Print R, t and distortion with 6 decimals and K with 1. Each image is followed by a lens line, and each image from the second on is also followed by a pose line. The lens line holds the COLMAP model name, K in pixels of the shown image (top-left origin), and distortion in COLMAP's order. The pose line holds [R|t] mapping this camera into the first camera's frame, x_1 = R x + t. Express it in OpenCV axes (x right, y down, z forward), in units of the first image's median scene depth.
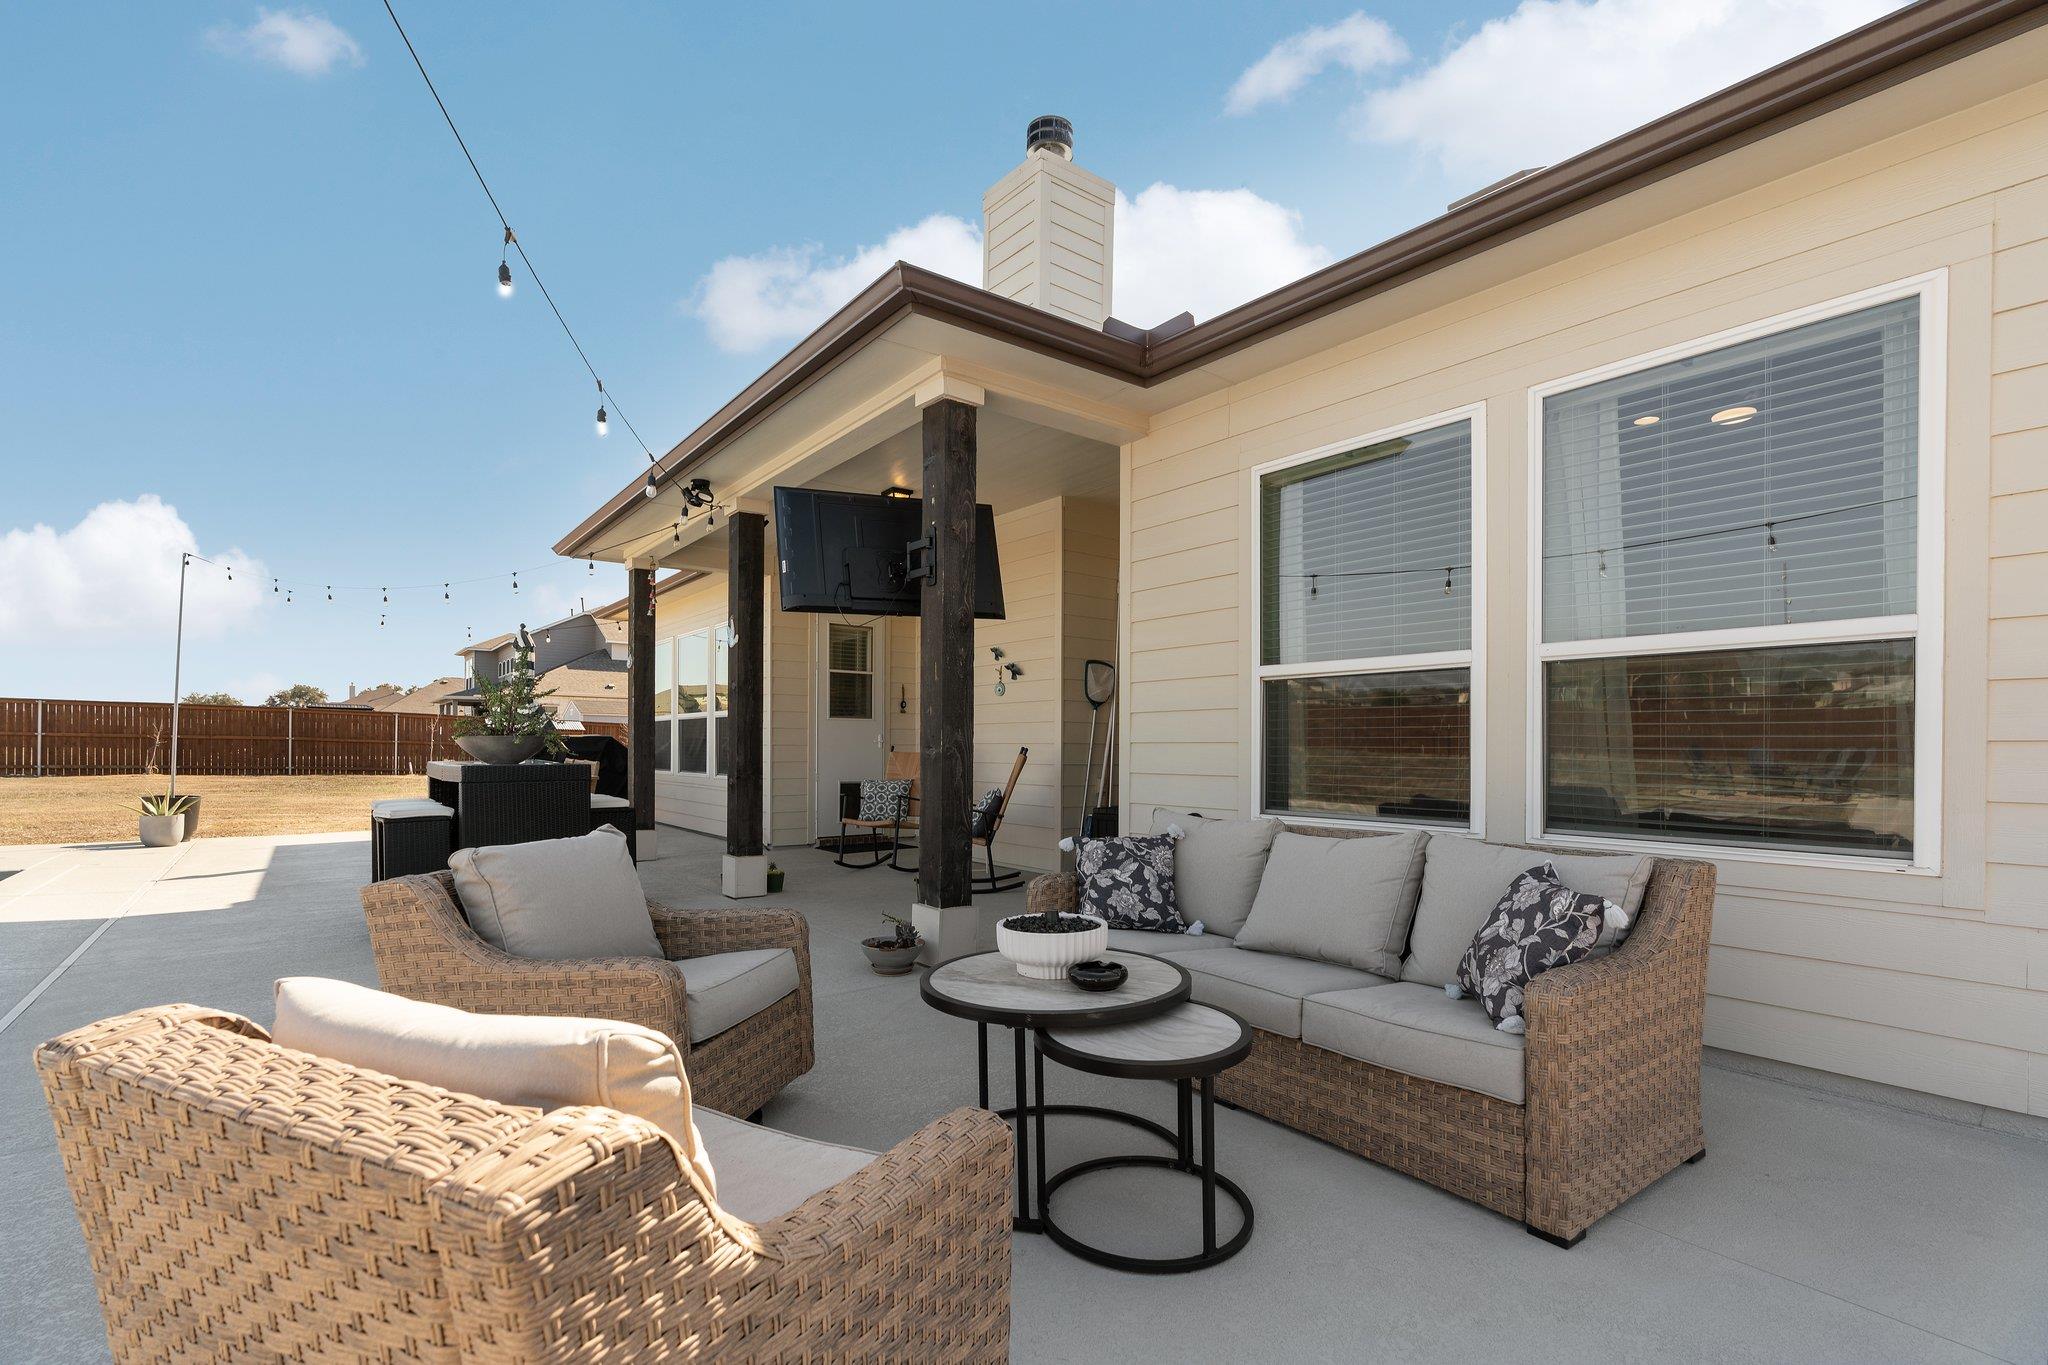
lens RADIAL K [[954.3, 0, 1019.8], [0, 954.3, 757.1], [0, 0, 1]] dist [-0.000477, -0.000044]
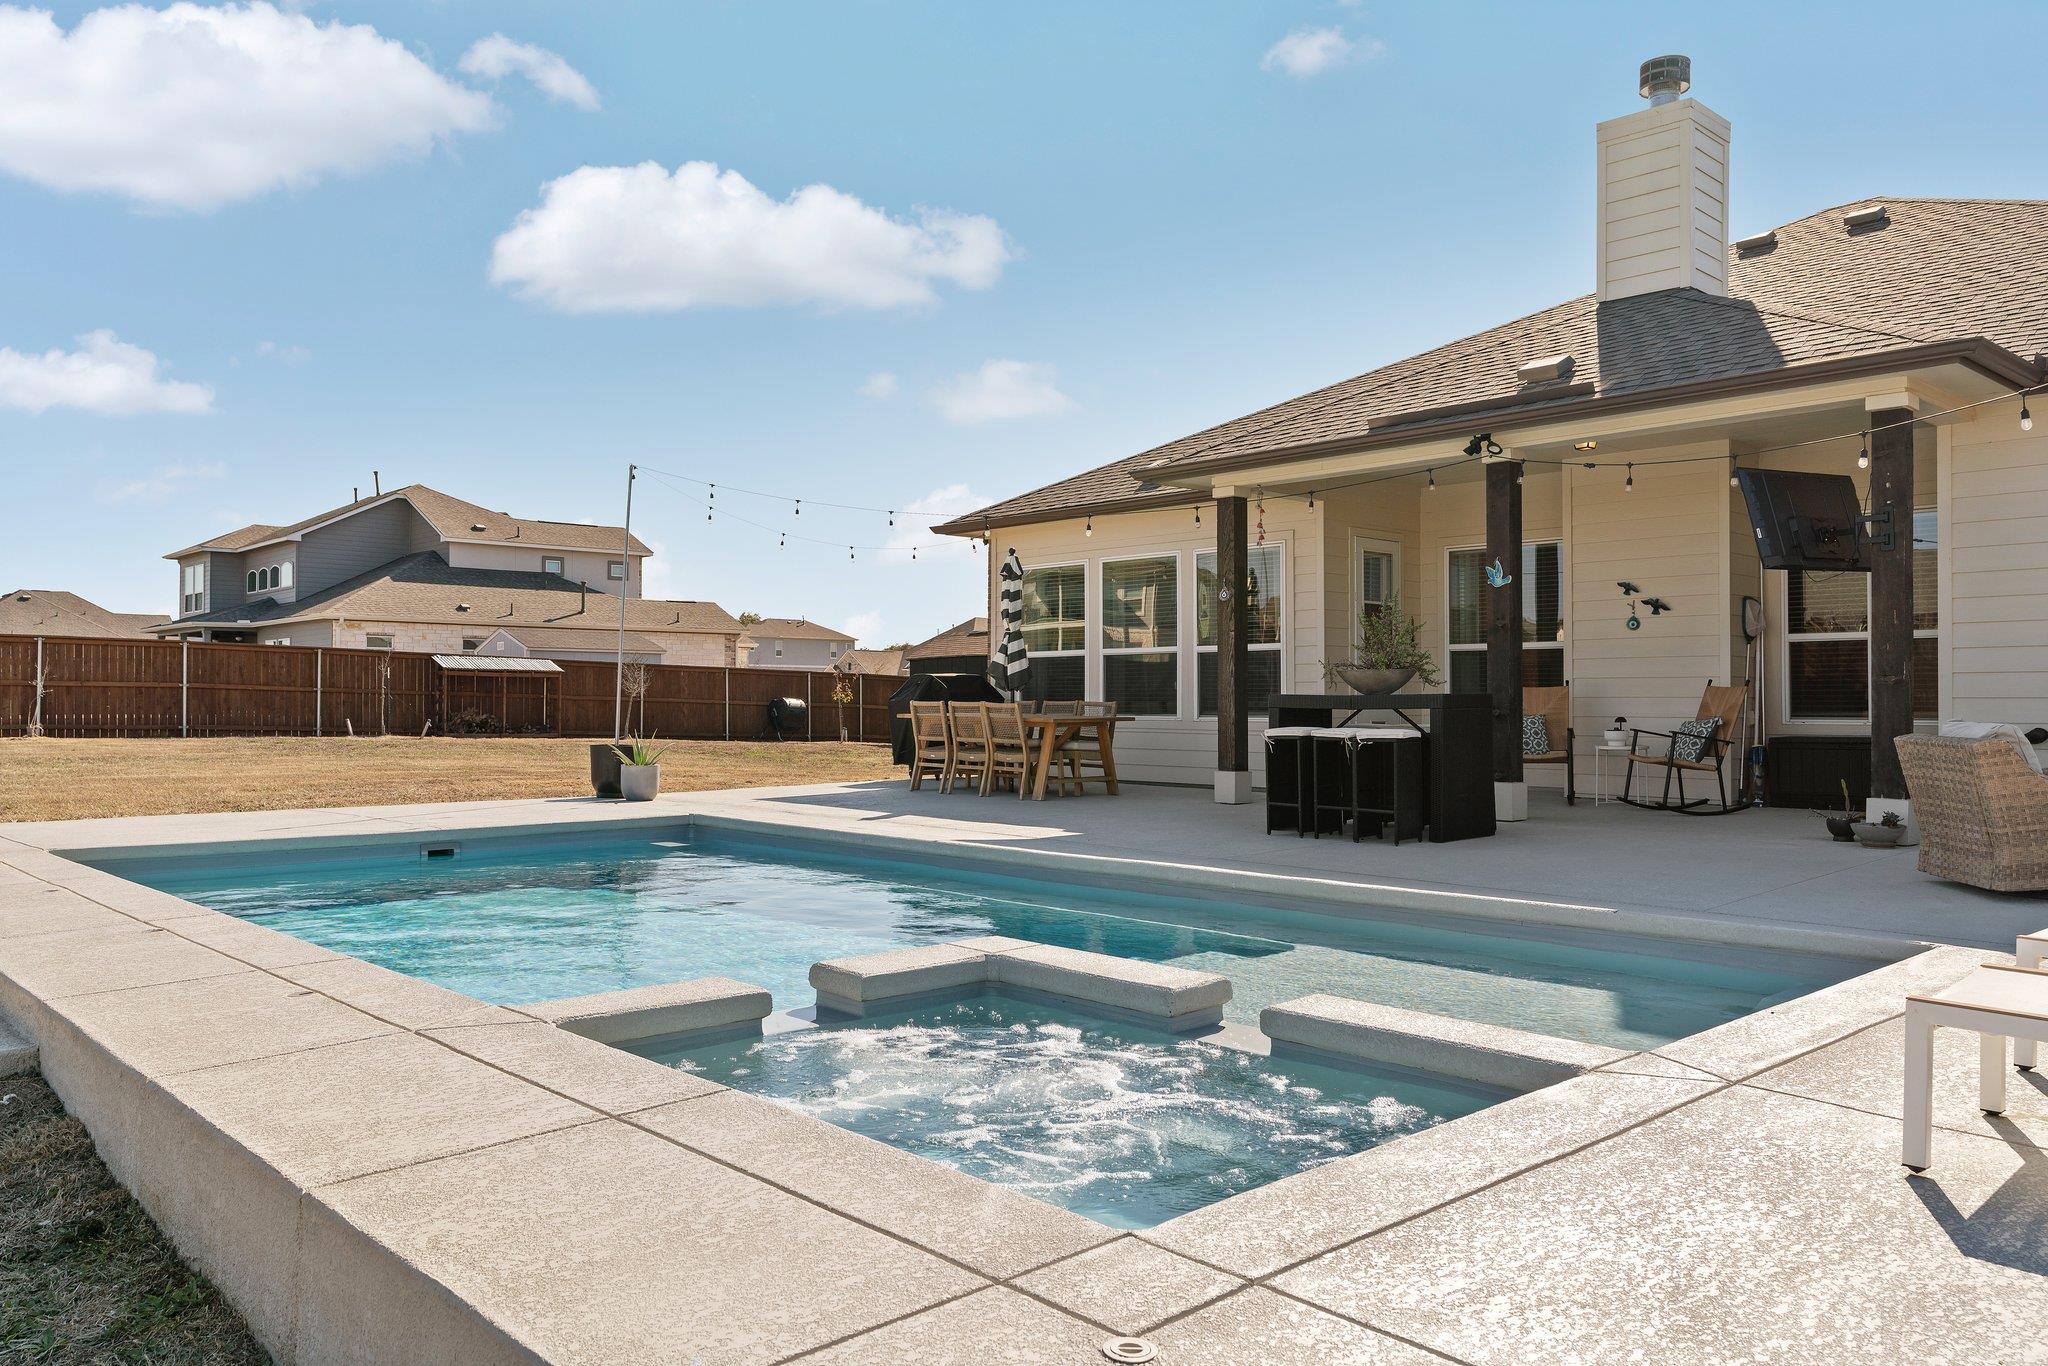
lens RADIAL K [[1497.7, 0, 1024.0], [0, 1497.7, 683.0], [0, 0, 1]] dist [-0.003774, -0.001110]
pose [[0.992819, -0.004695, 0.119536, -0.692641], [0.007302, 0.999745, -0.021373, 0.016665], [-0.119405, 0.022092, 0.992600, -0.399877]]
